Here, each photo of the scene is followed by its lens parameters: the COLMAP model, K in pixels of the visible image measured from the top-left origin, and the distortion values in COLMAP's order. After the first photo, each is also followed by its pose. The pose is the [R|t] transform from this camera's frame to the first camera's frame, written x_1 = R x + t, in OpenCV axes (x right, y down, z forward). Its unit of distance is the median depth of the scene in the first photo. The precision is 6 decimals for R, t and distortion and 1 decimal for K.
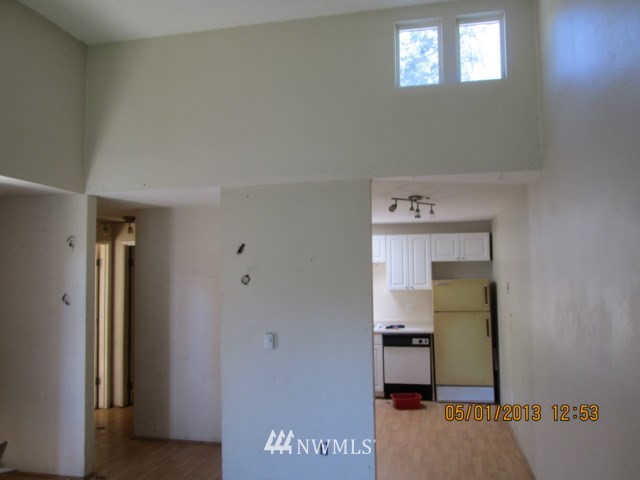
lens RADIAL K [[527.9, 0, 322.7], [0, 527.9, 241.4], [0, 0, 1]] dist [-0.033310, -0.001820]
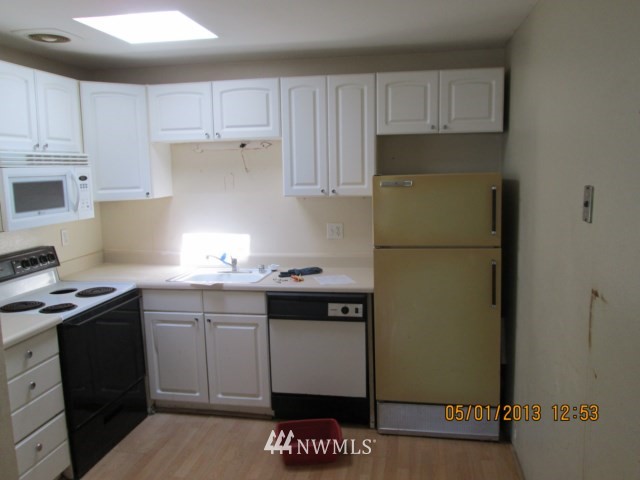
lens RADIAL K [[527.9, 0, 322.7], [0, 527.9, 241.4], [0, 0, 1]] dist [-0.033310, -0.001820]
pose [[0.999451, -0.012581, 0.030646, 0.150414], [0.006159, 0.979521, 0.201250, 0.037959], [-0.032550, -0.200951, 0.979060, 0.553883]]
